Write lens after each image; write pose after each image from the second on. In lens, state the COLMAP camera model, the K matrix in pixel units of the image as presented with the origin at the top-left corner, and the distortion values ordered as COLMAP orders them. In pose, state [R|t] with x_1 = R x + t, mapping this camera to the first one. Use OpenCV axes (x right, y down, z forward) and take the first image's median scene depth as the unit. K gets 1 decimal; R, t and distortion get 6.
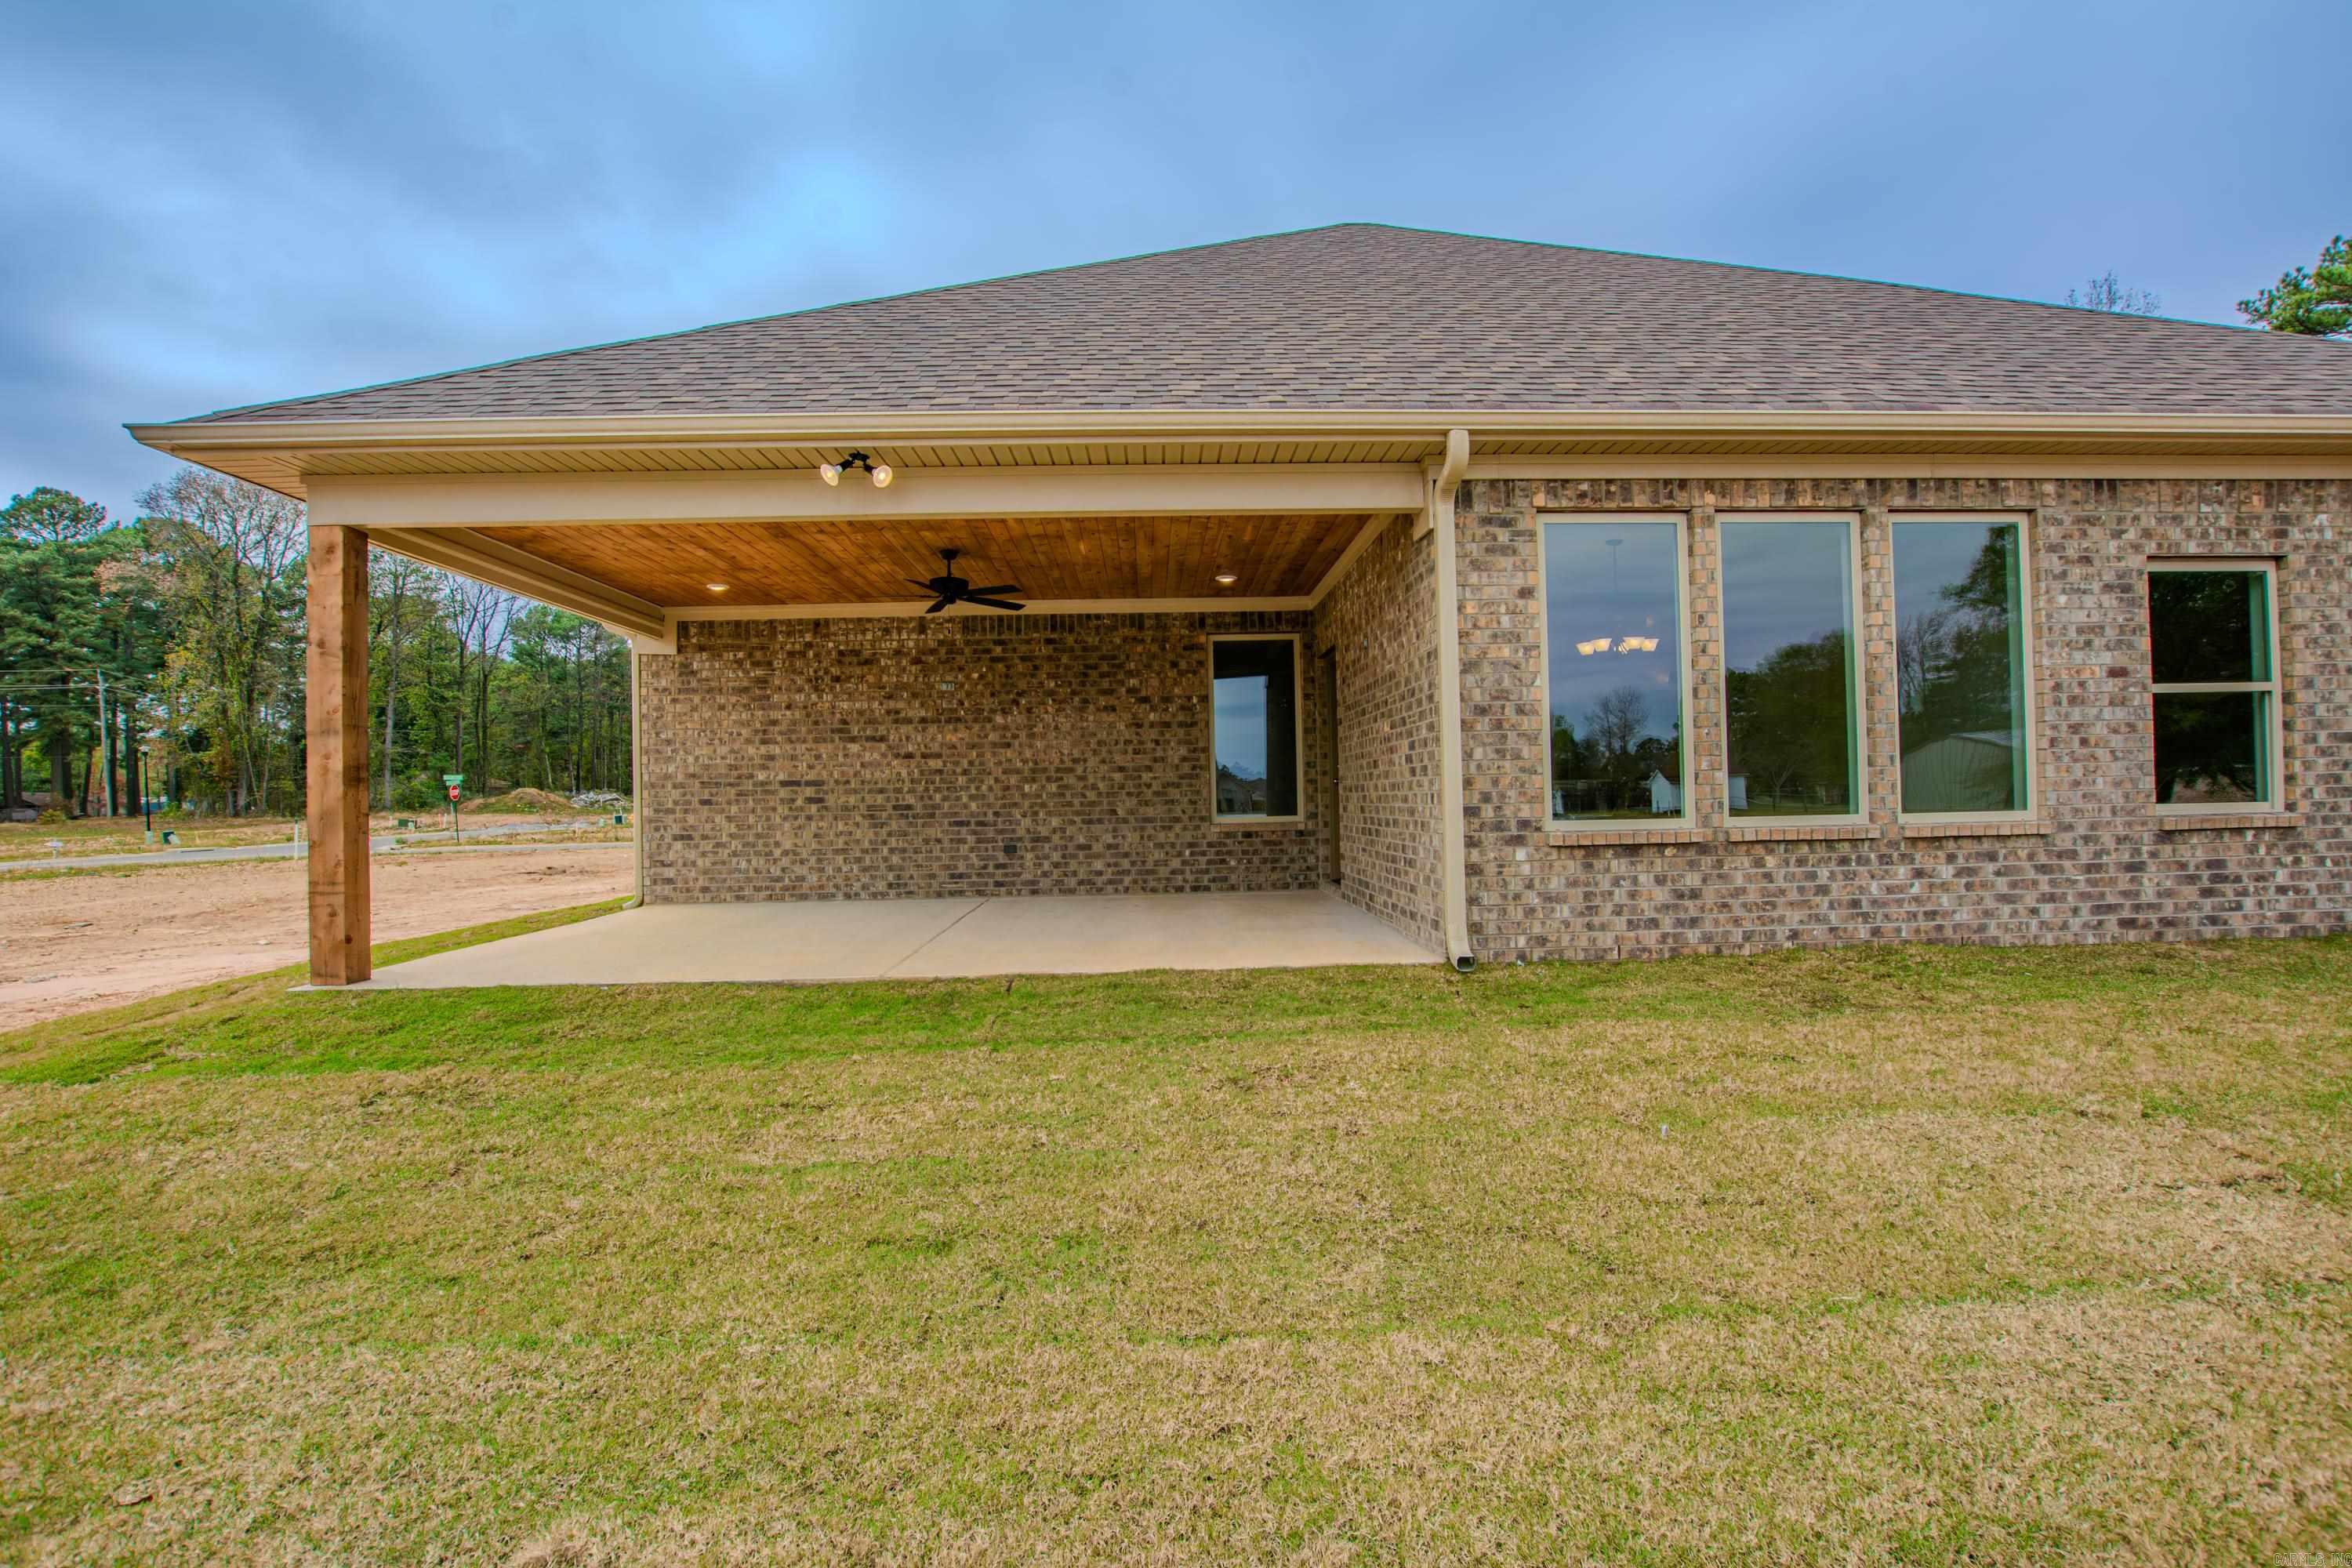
lens RADIAL K [[1057.7, 0, 1175.5], [0, 1057.7, 781.2], [0, 0, 1]] dist [-0.022376, 0.000960]
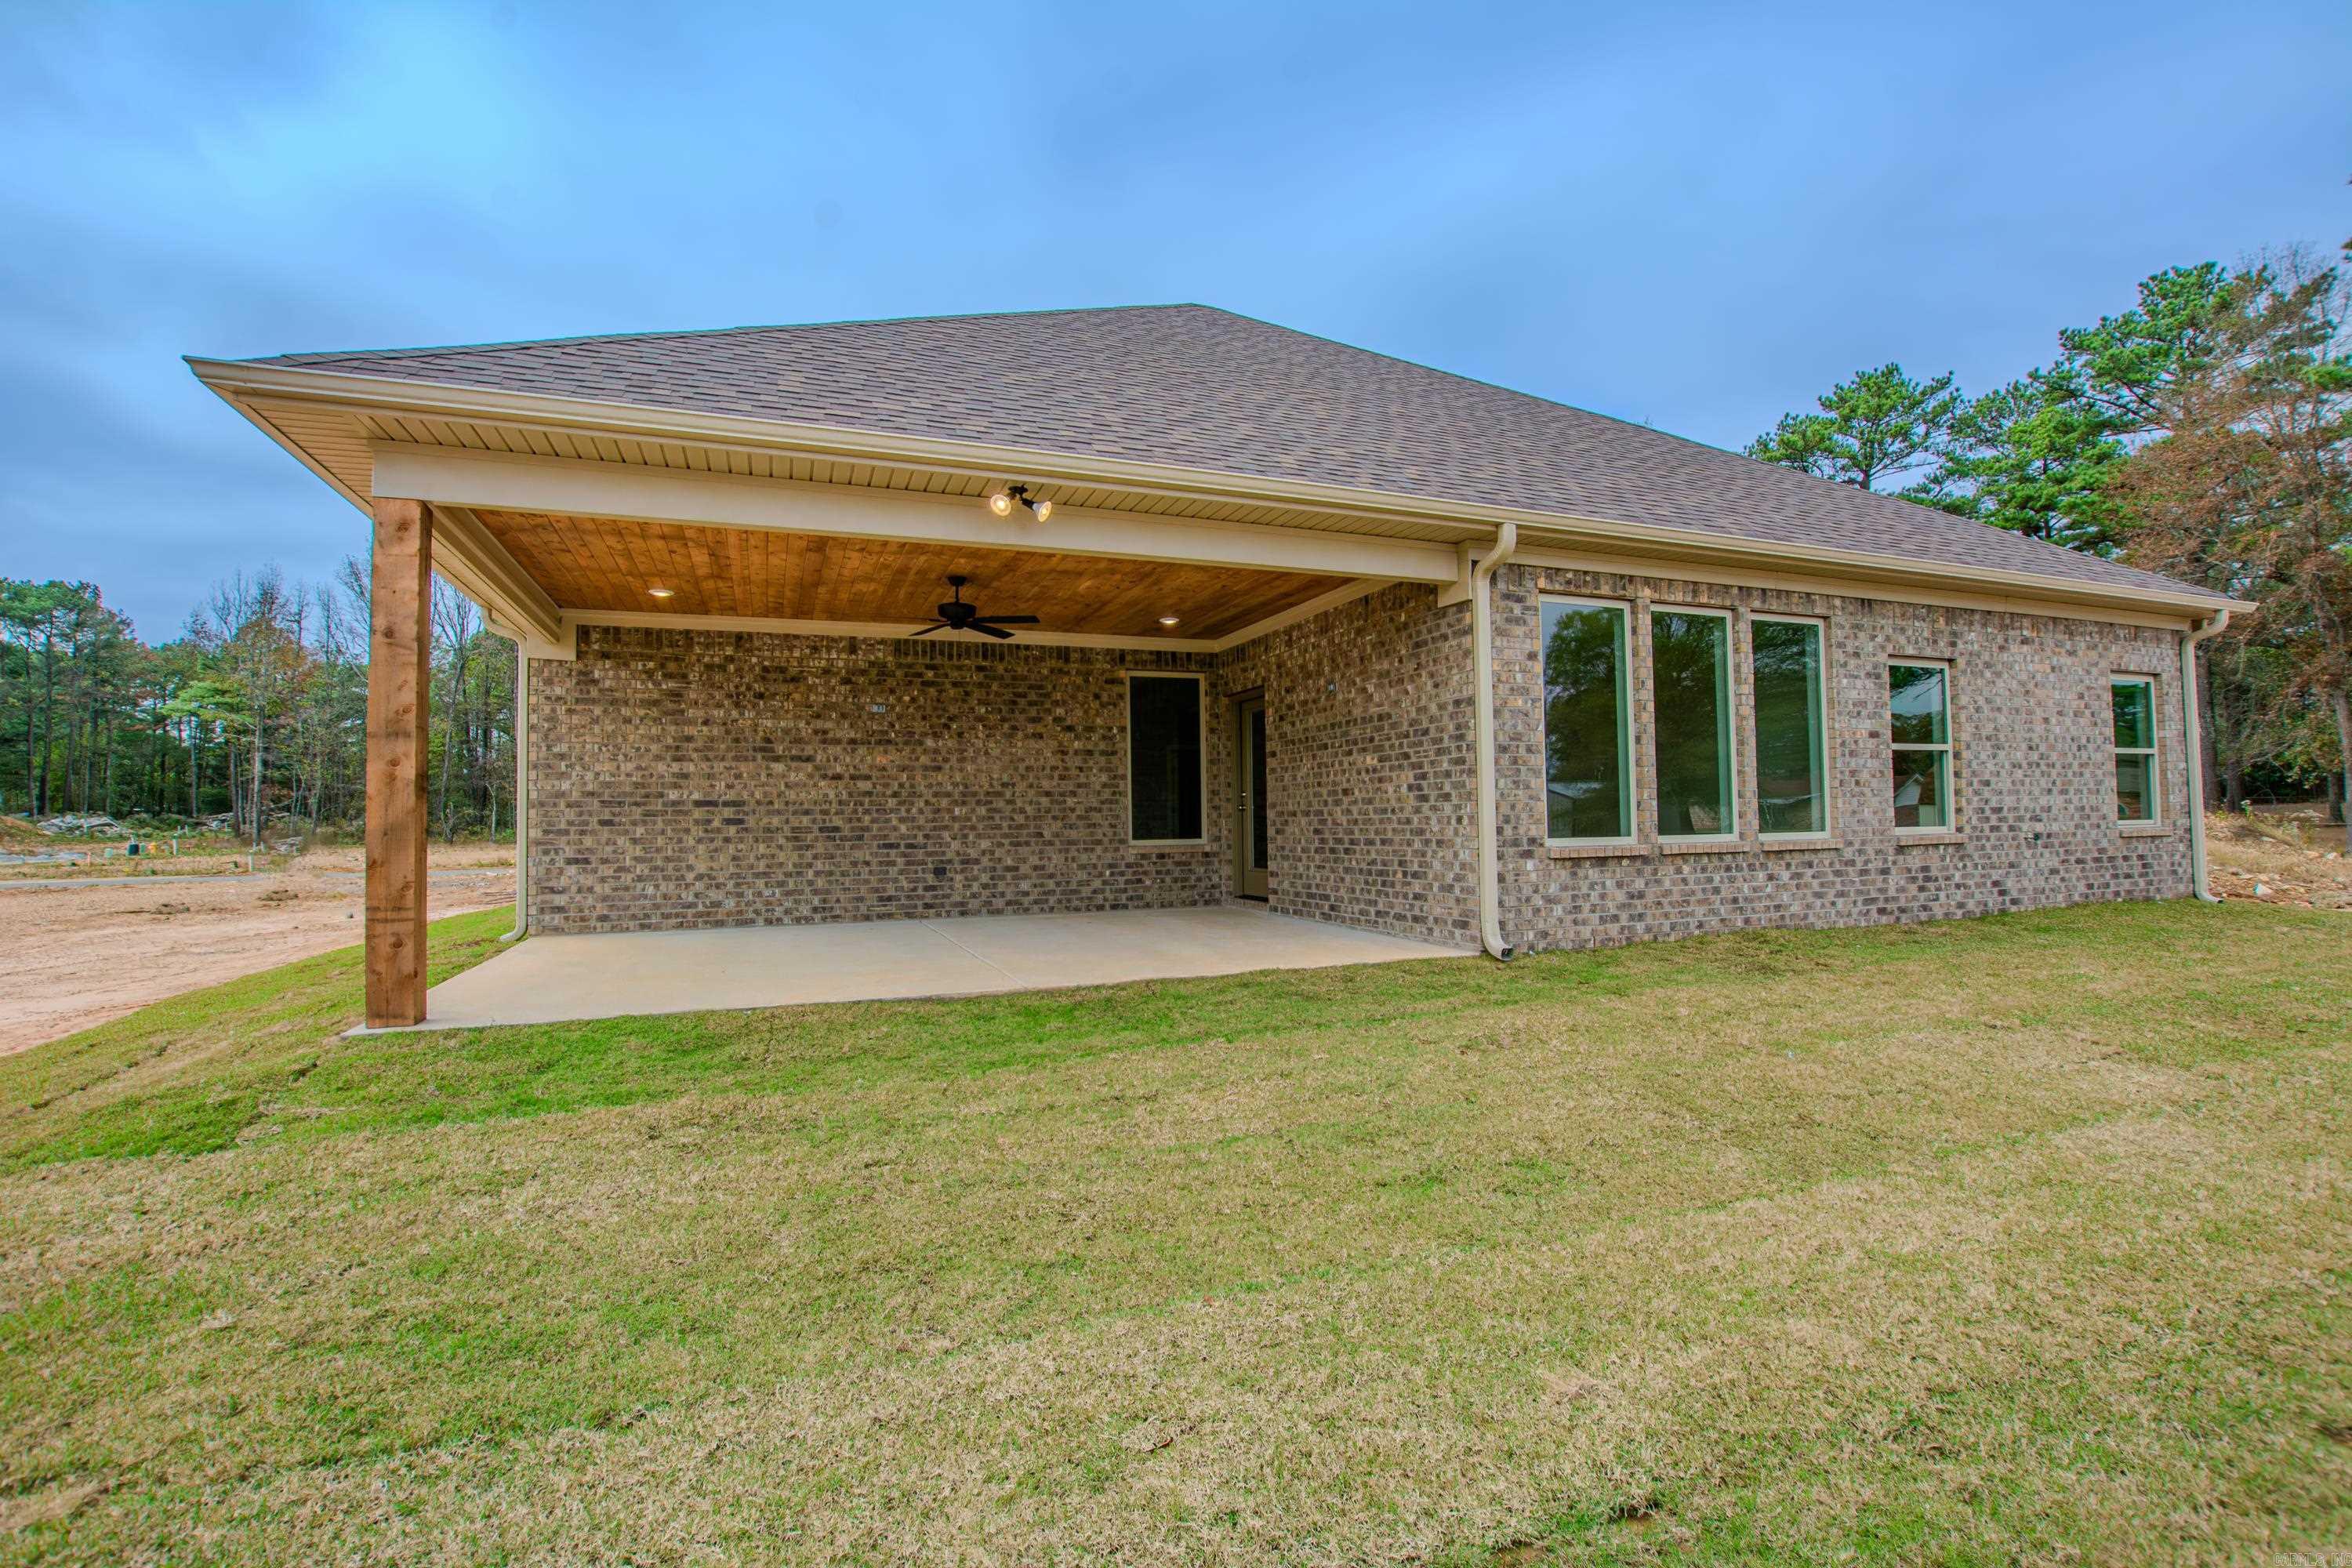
lens RADIAL K [[1034.3, 0, 1176.0], [0, 1034.3, 784.0], [0, 0, 1]] dist [-0.020586, 0.000579]
pose [[0.946175, 0.018035, 0.323153, -0.266075], [-0.009309, 0.999550, -0.028529, 0.007004], [-0.323522, 0.023985, 0.945916, -0.009999]]
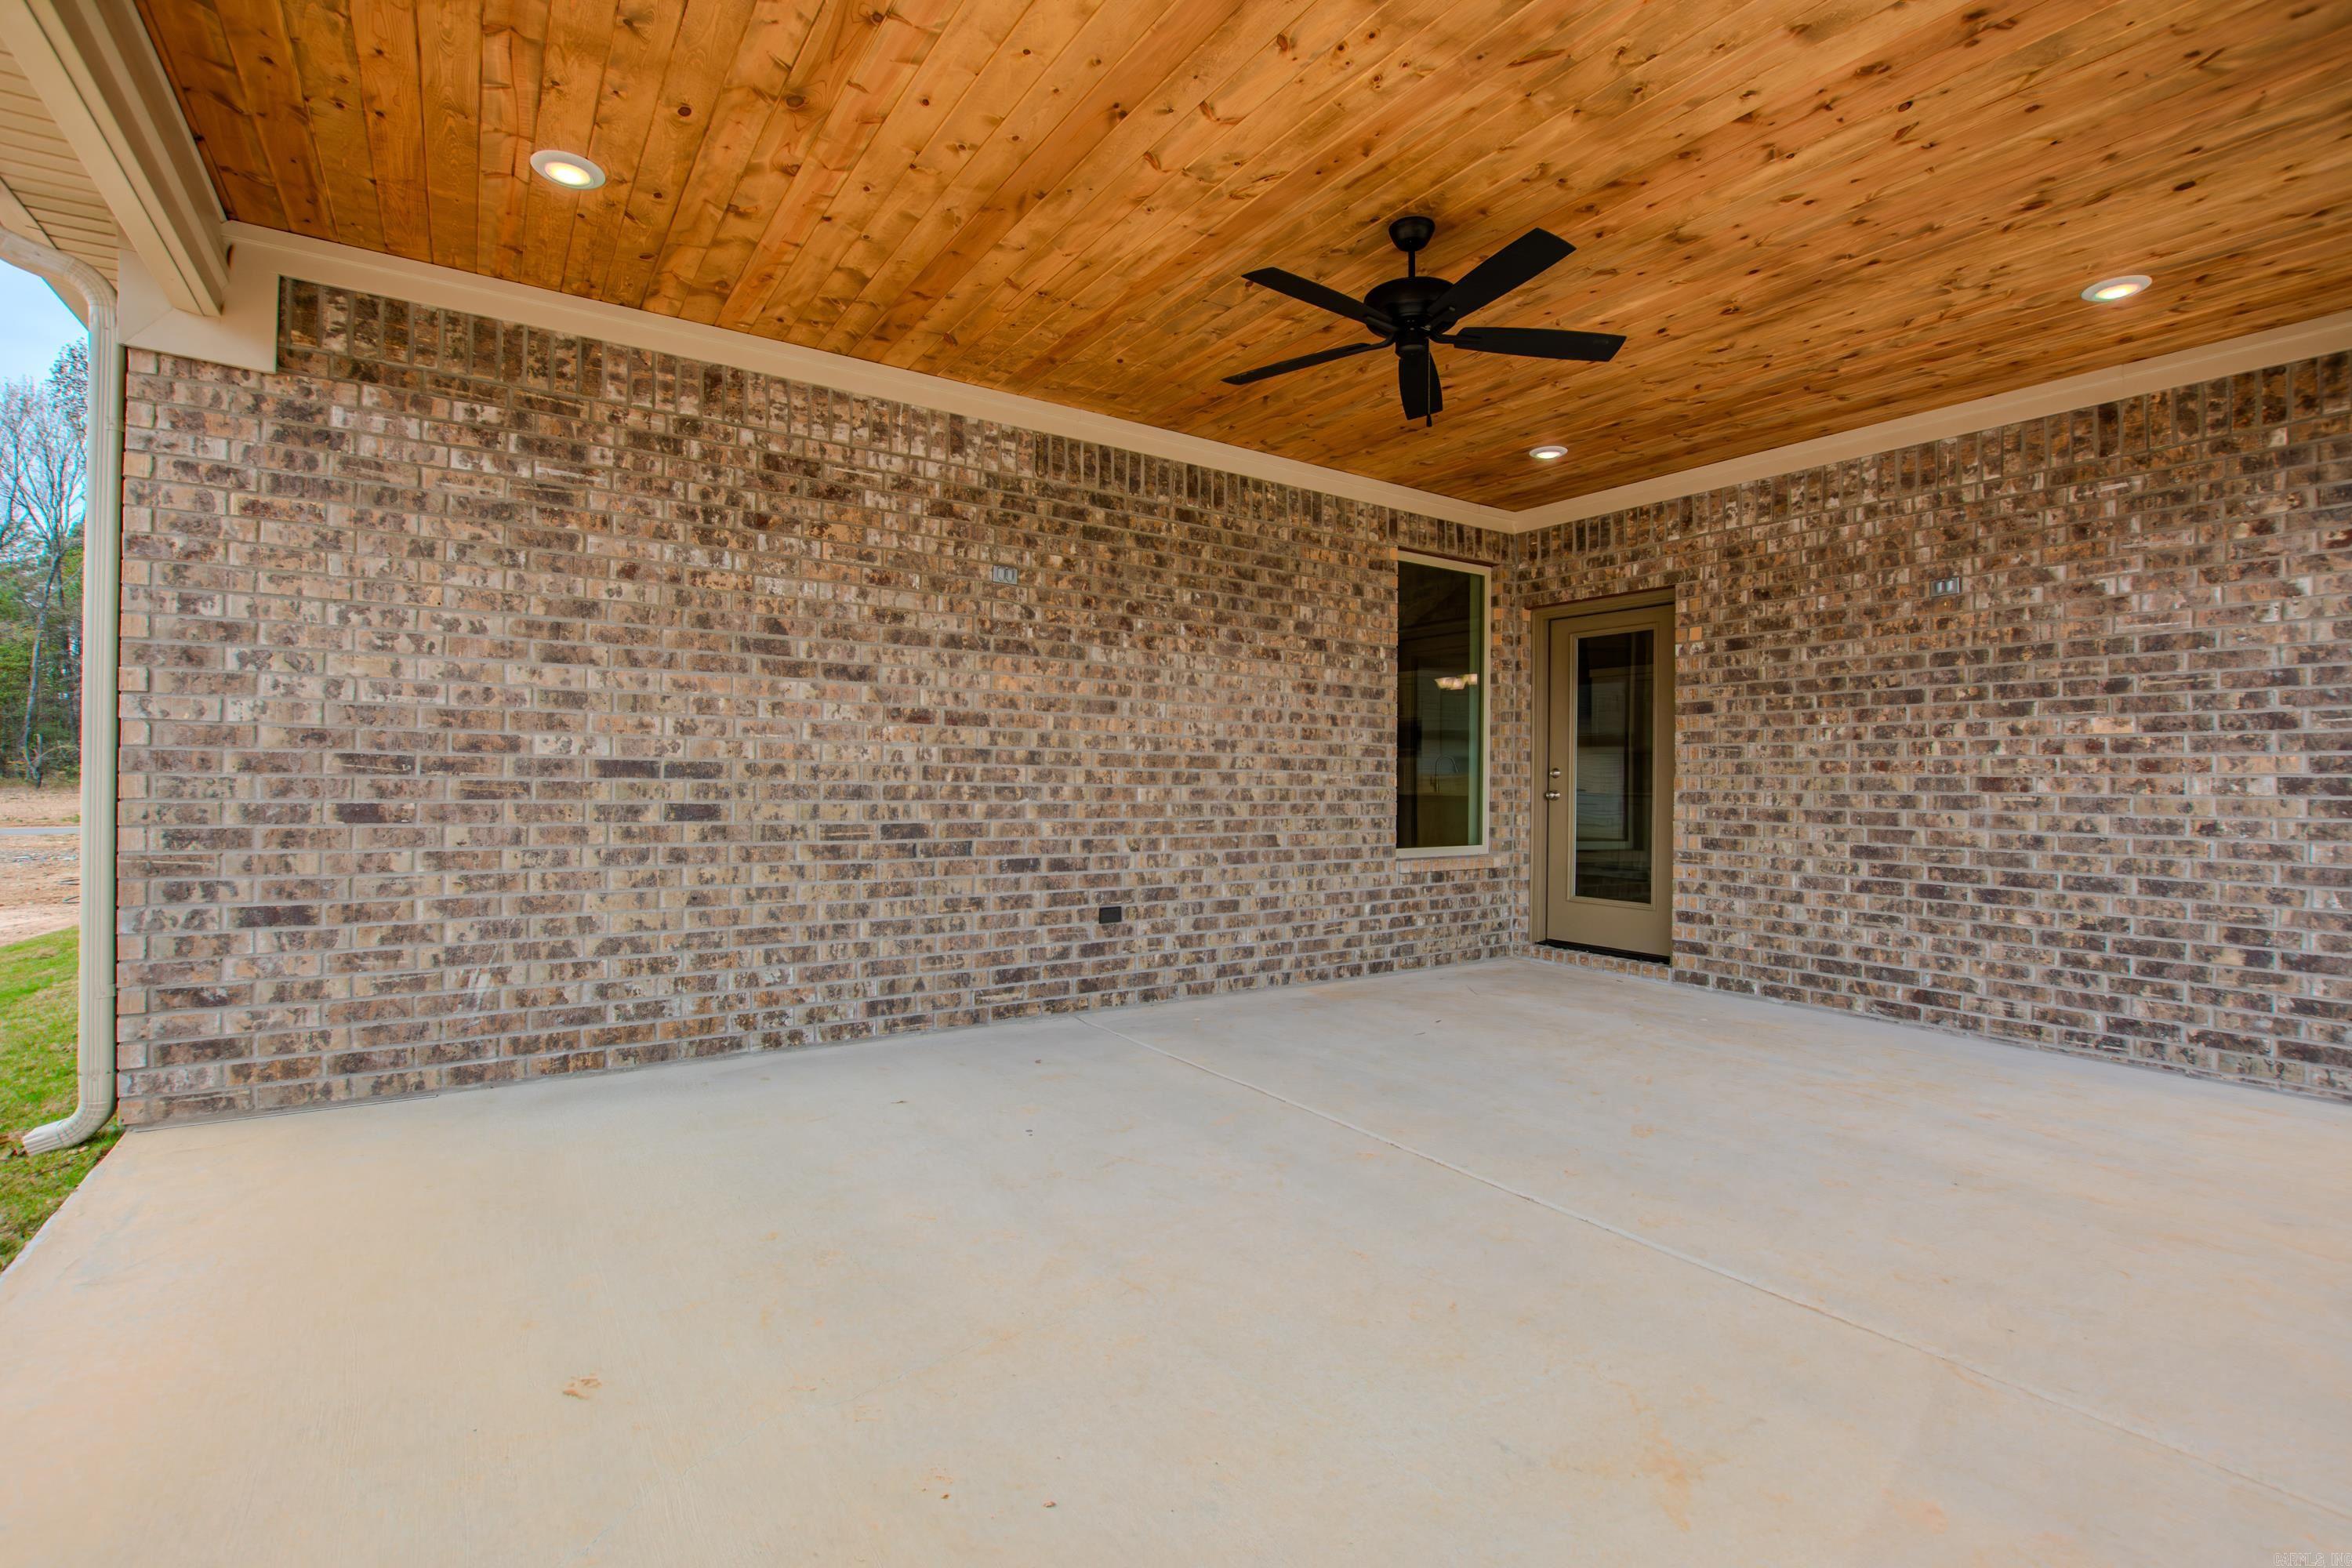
lens RADIAL K [[1049.3, 0, 1188.2], [0, 1049.3, 782.3], [0, 0, 1]] dist [-0.027687, 0.000456]
pose [[0.847550, 0.029735, 0.529882, -0.394579], [-0.036517, 0.999330, 0.002331, -0.001247], [-0.529458, -0.021325, 0.848068, 0.564074]]
